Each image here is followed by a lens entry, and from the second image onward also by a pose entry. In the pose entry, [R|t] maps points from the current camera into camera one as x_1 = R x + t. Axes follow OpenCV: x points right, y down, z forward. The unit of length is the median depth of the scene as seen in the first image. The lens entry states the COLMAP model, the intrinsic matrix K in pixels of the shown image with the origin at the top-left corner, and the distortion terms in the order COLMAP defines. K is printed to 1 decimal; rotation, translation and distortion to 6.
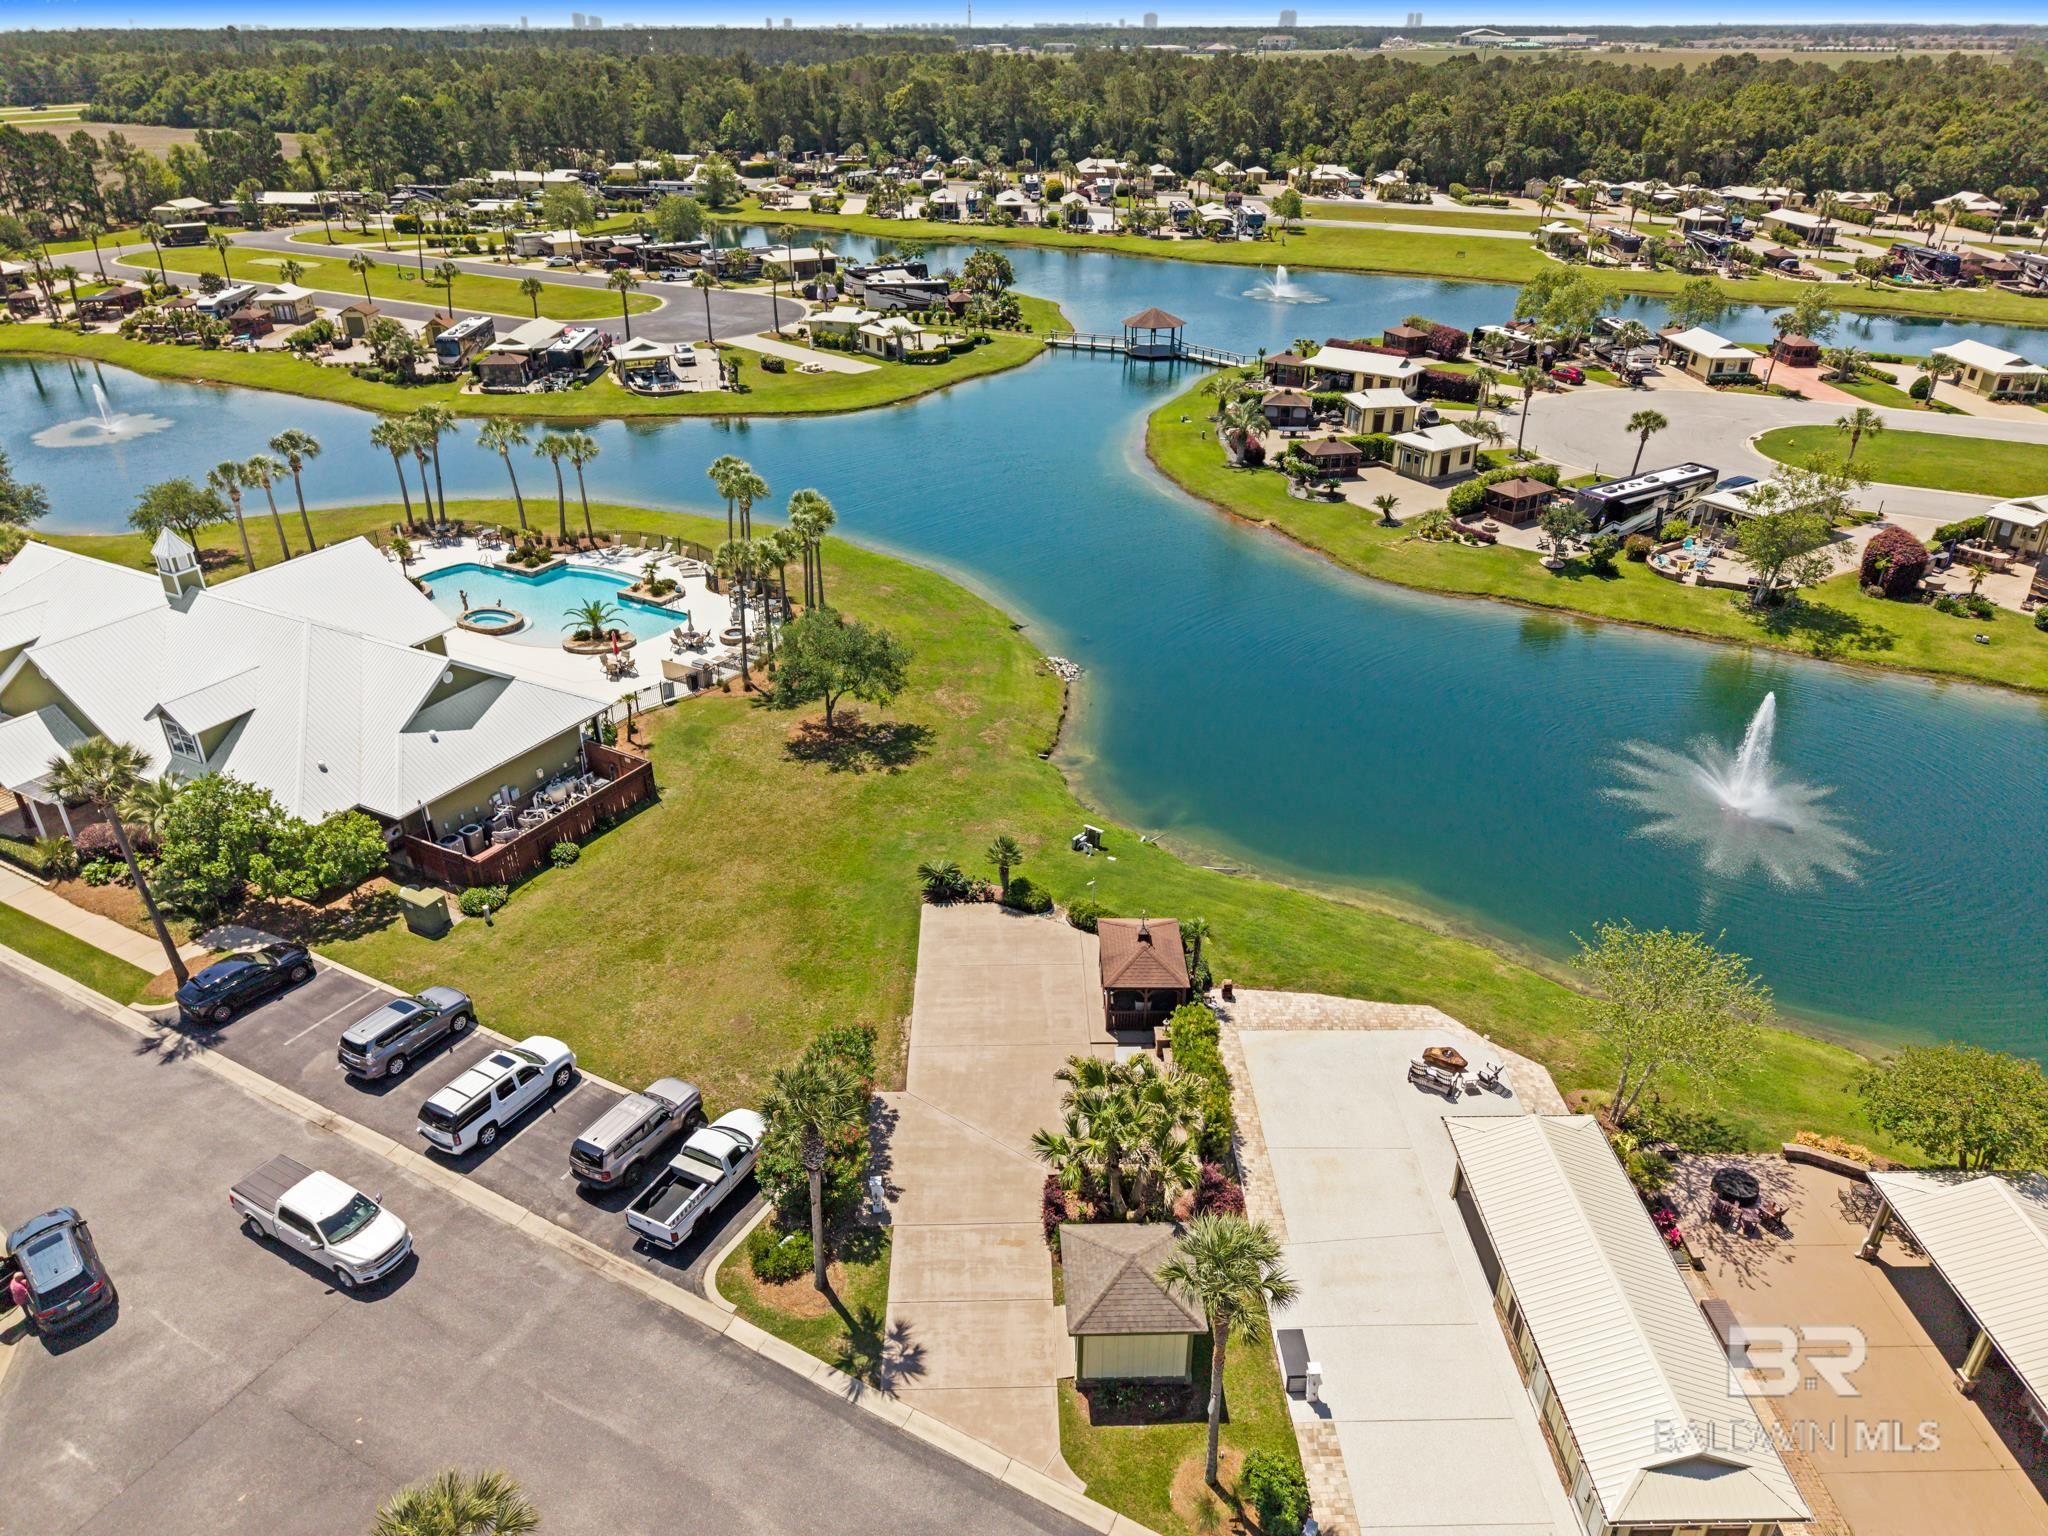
lens RADIAL K [[1378.5, 0, 1033.4], [0, 1378.5, 764.6], [0, 0, 1]] dist [0.019912, -0.018200]
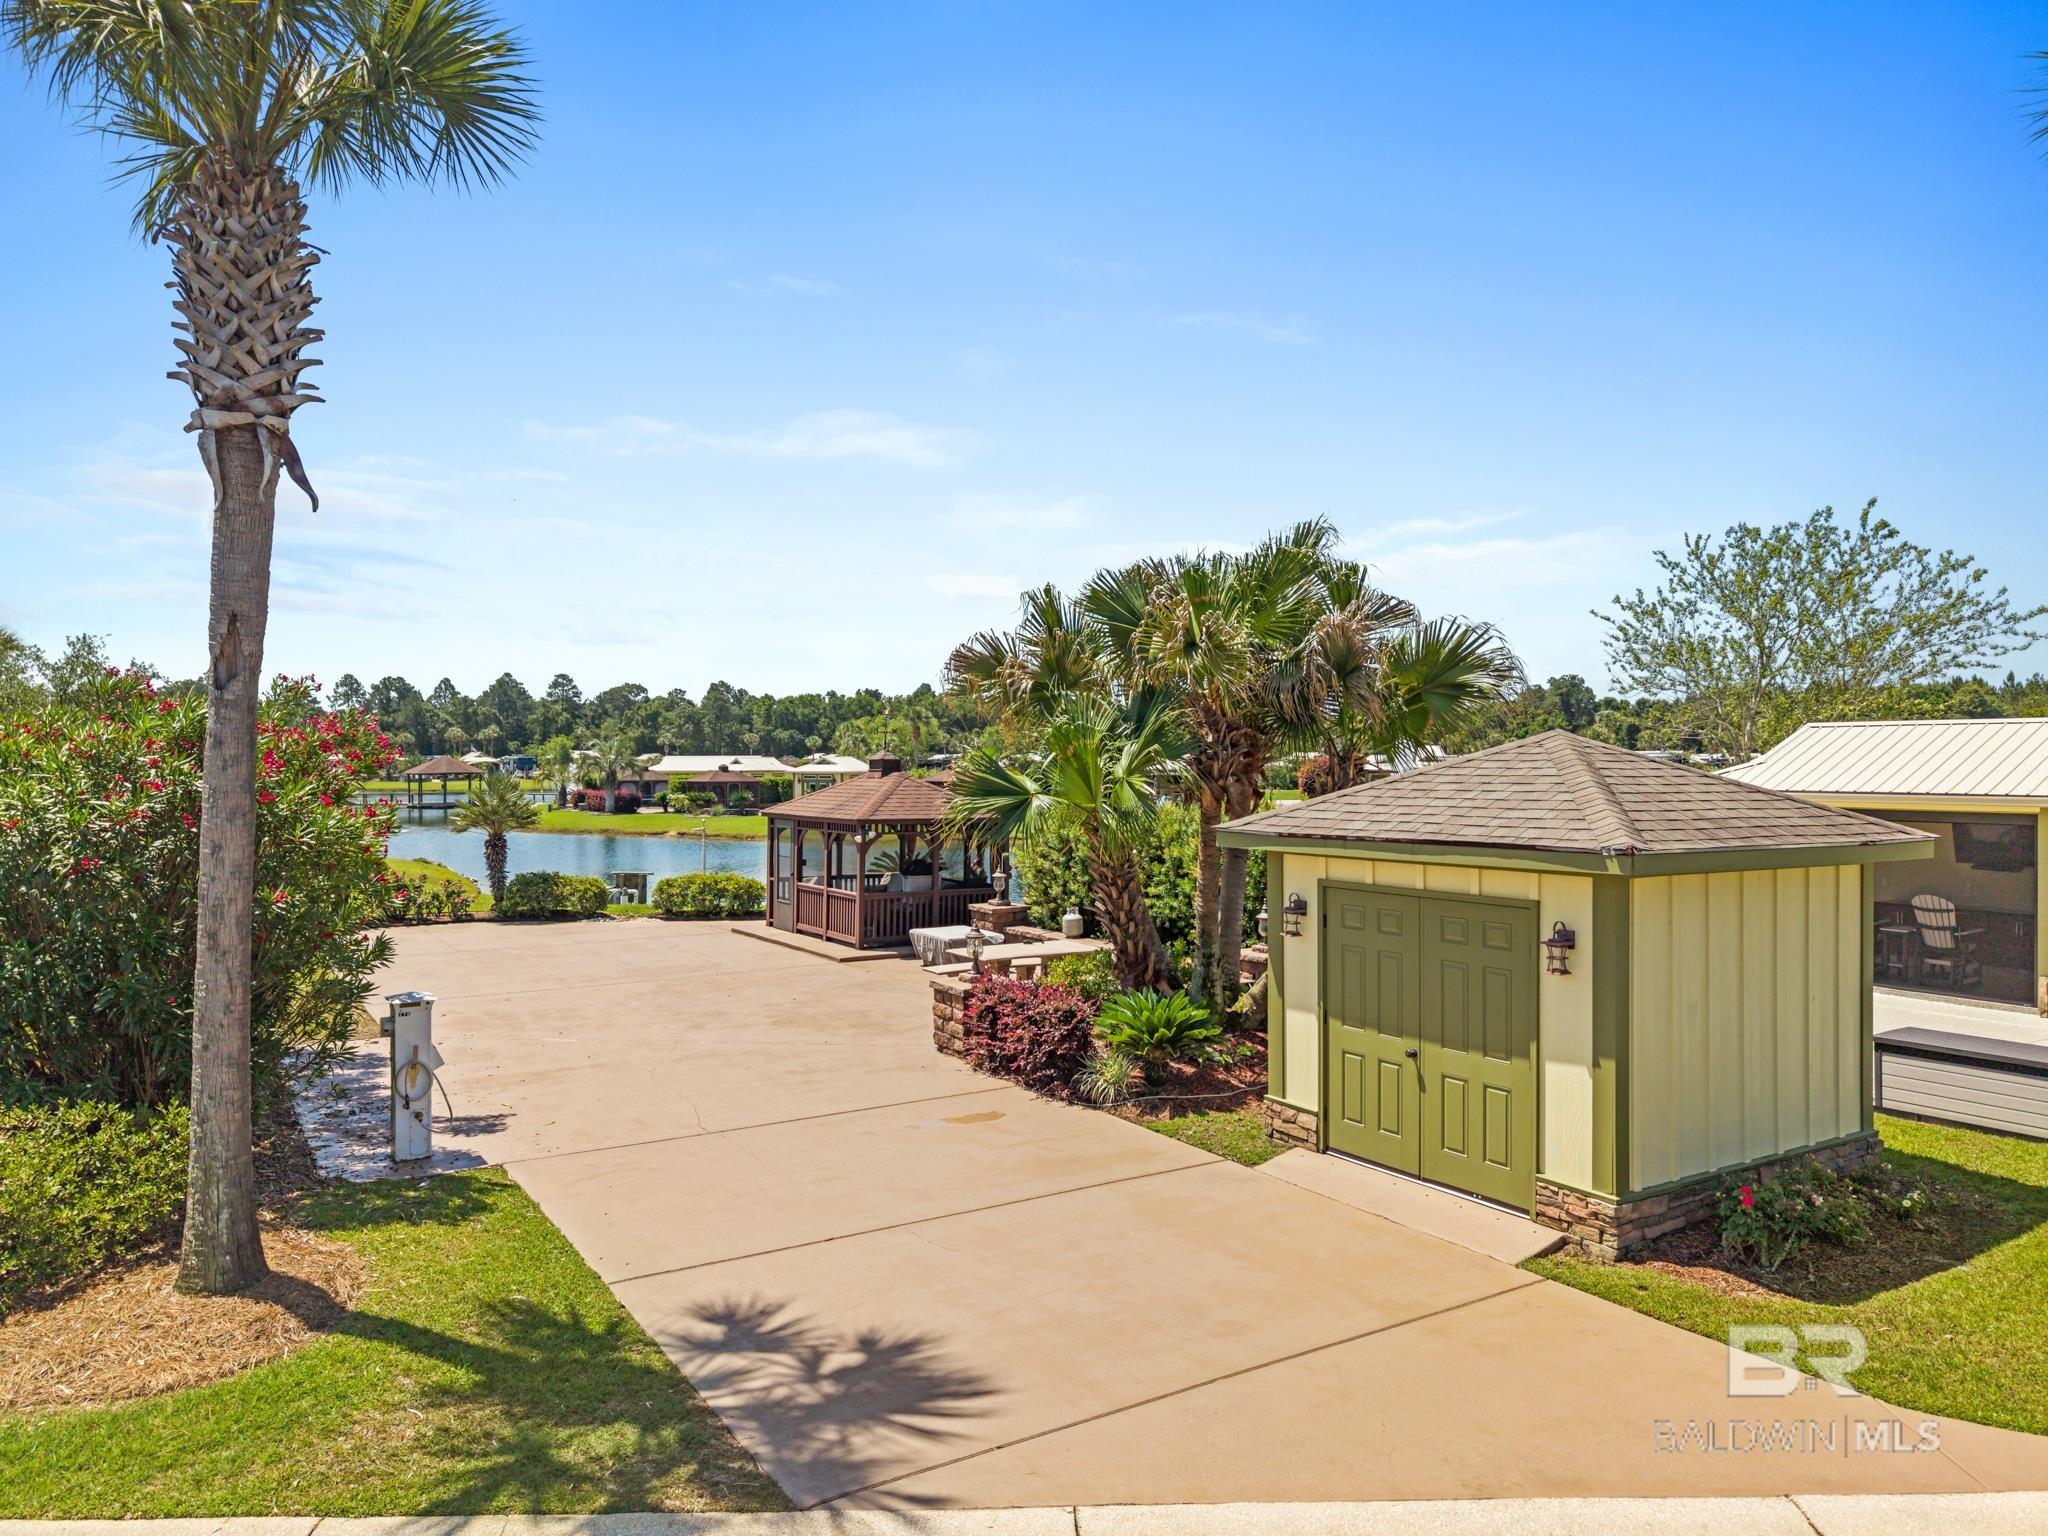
lens RADIAL K [[1378.5, 0, 1037.8], [0, 1378.5, 747.8], [0, 0, 1]] dist [0.019912, -0.018200]
pose [[0.857571, -0.000823, 0.514364, -0.101088], [0.245093, 0.879829, -0.407223, 0.273811], [-0.452217, 0.475290, 0.754718, 0.511149]]
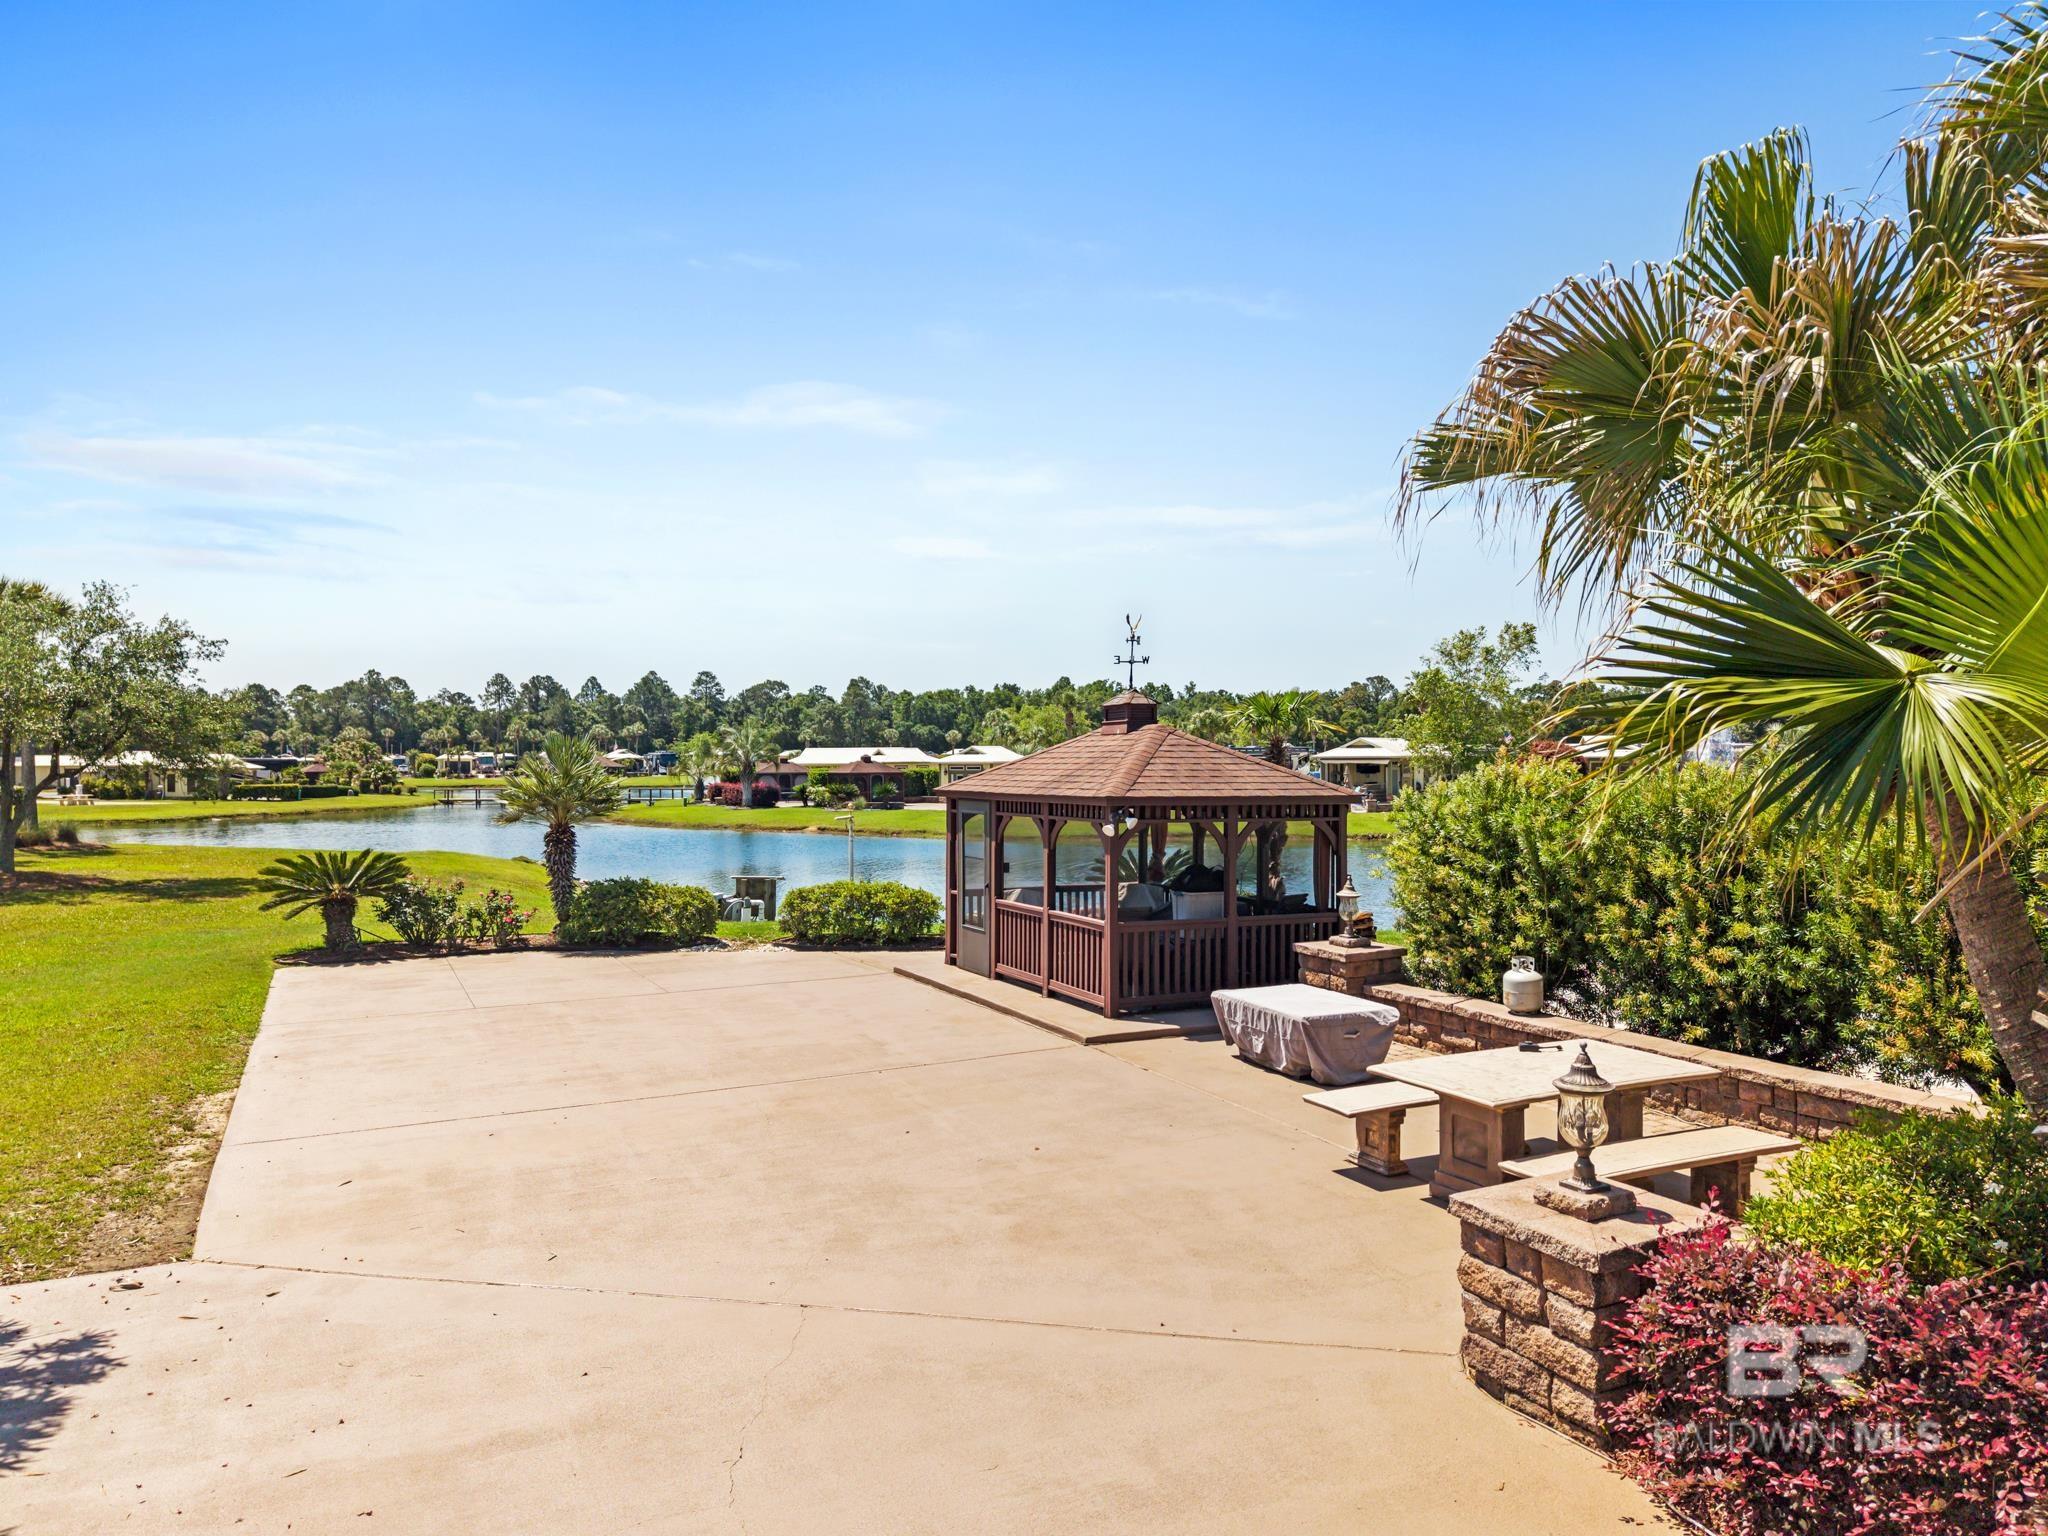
lens RADIAL K [[1378.5, 0, 1044.8], [0, 1378.5, 761.6], [0, 0, 1]] dist [0.019912, -0.018200]
pose [[0.901392, -0.010994, 0.432865, -0.057224], [0.211348, 0.883679, -0.417664, 0.214104], [-0.377922, 0.467964, 0.798865, 0.643757]]
